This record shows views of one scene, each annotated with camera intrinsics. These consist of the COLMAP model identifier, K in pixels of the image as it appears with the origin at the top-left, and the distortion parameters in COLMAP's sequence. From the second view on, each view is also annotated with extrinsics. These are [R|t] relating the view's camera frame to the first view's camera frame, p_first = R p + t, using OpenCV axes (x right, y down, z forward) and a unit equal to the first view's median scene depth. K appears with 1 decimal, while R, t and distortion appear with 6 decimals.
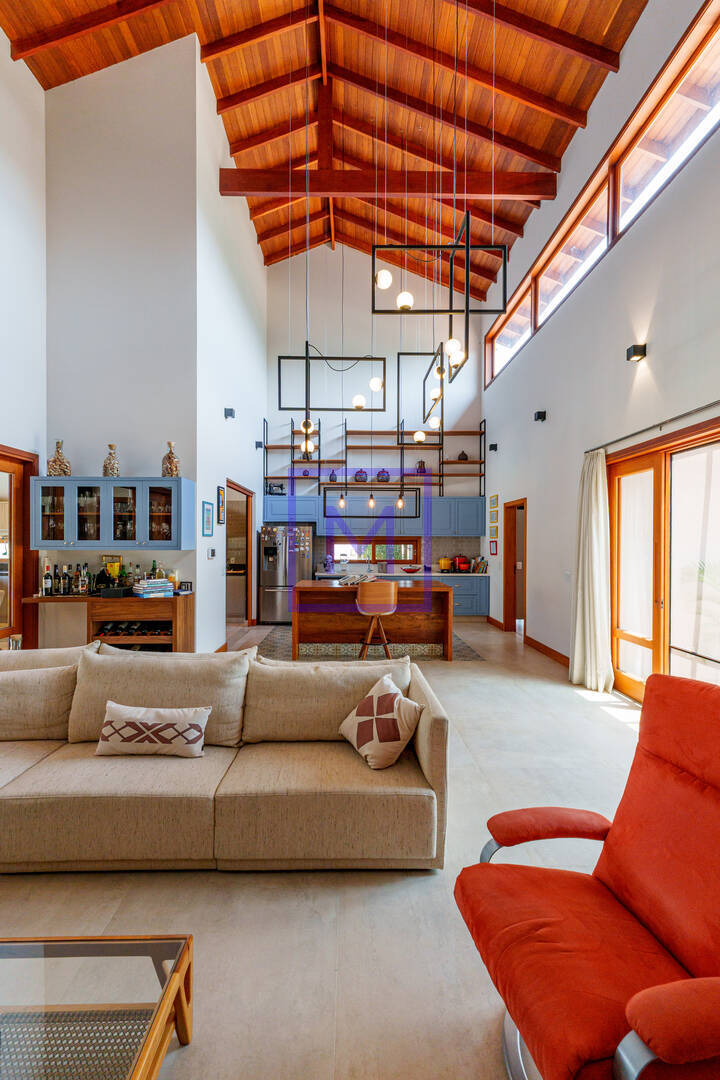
lens RADIAL K [[452.7, 0, 354.2], [0, 452.7, 544.1], [0, 0, 1]] dist [0.002133, 0.000412]
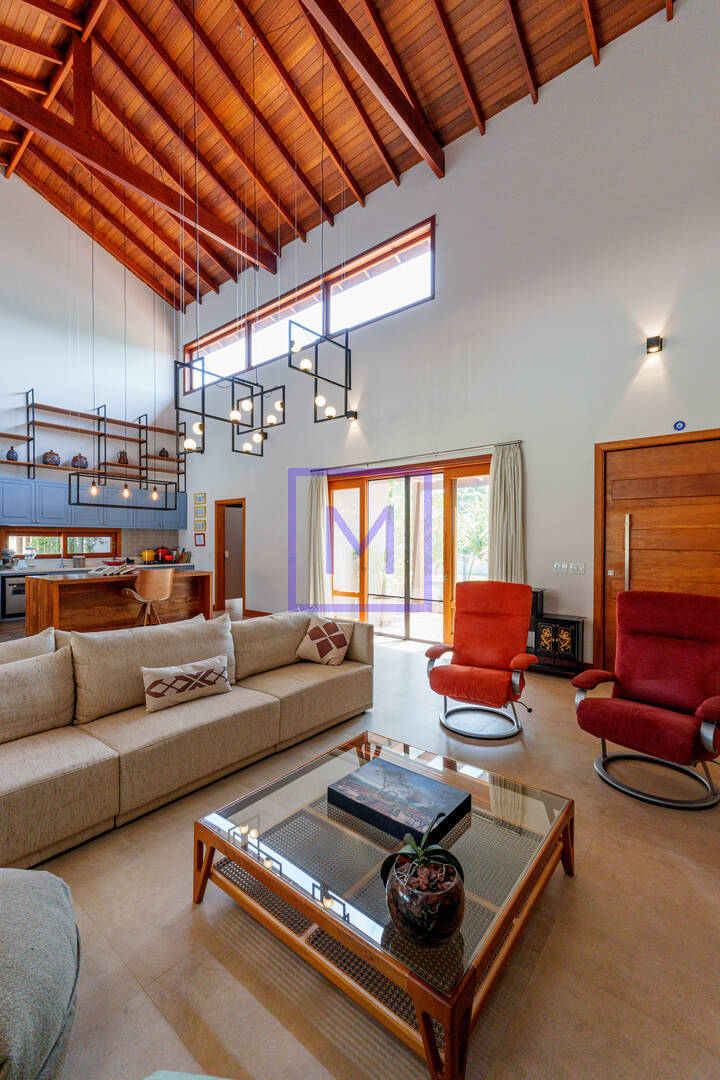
lens RADIAL K [[451.5, 0, 365.4], [0, 451.5, 544.8], [0, 0, 1]] dist [0.000762, 0.000057]
pose [[0.636273, -0.008443, 0.771418, -0.514972], [0.003103, 0.999960, 0.008385, 0.022074], [-0.771458, -0.002941, 0.636274, -0.051849]]
